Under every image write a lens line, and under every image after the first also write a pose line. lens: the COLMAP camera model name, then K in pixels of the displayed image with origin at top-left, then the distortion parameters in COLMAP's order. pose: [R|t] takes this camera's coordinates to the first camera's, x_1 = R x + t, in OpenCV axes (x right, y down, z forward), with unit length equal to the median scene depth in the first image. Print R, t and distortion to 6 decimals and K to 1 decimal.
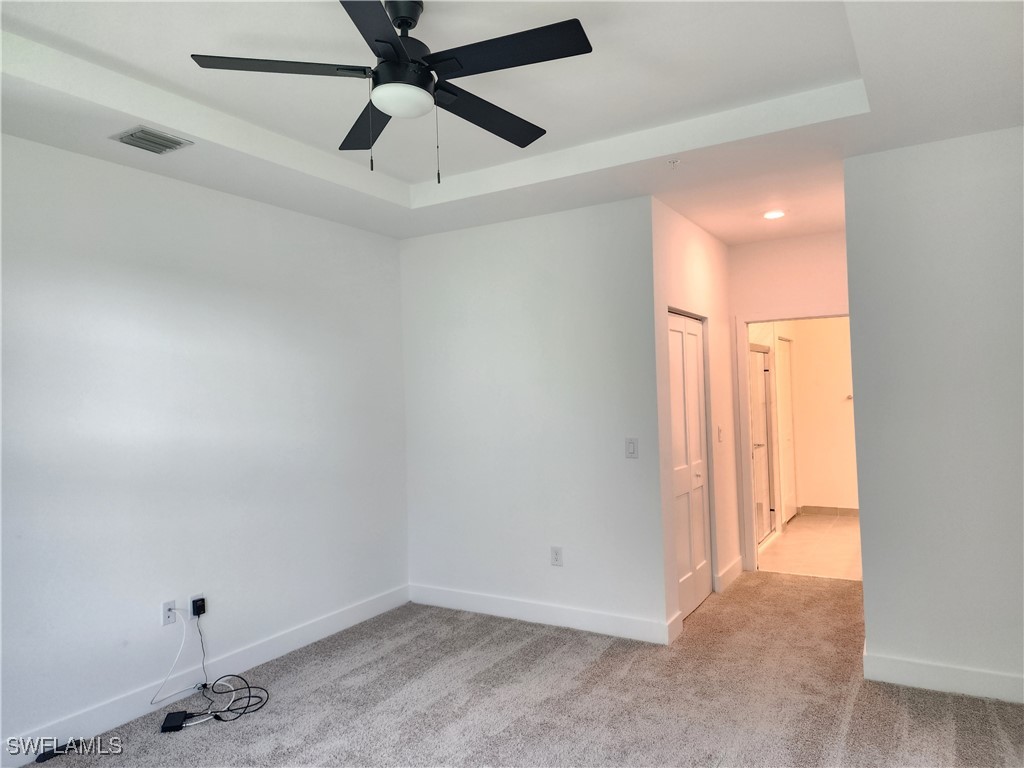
lens RADIAL K [[689.4, 0, 510.9], [0, 689.4, 382.5], [0, 0, 1]] dist [0.056727, -0.059142]
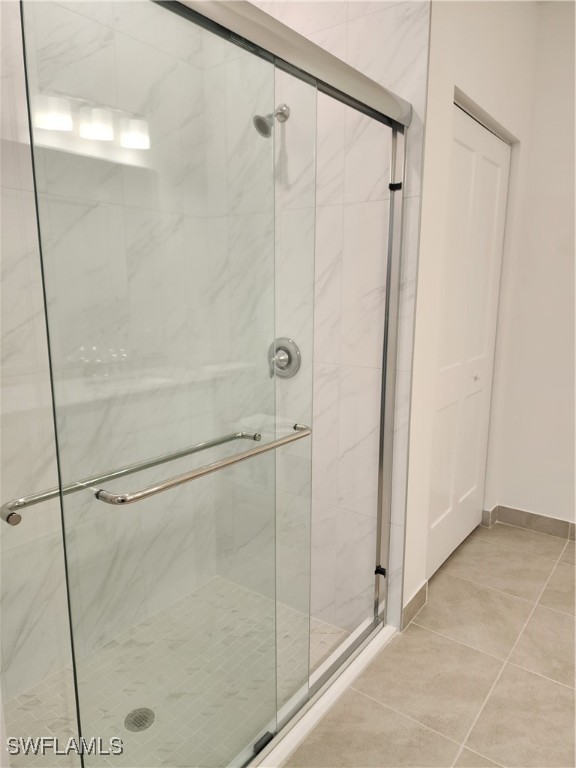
lens RADIAL K [[517.1, 0, 288.6], [0, 517.1, 385.8], [0, 0, 1]] dist [0.056727, -0.059142]
pose [[0.993584, 0.049024, -0.101917, 0.348592], [-0.027152, 0.978210, 0.205833, 0.026270], [0.109787, -0.201746, 0.973265, 0.734504]]
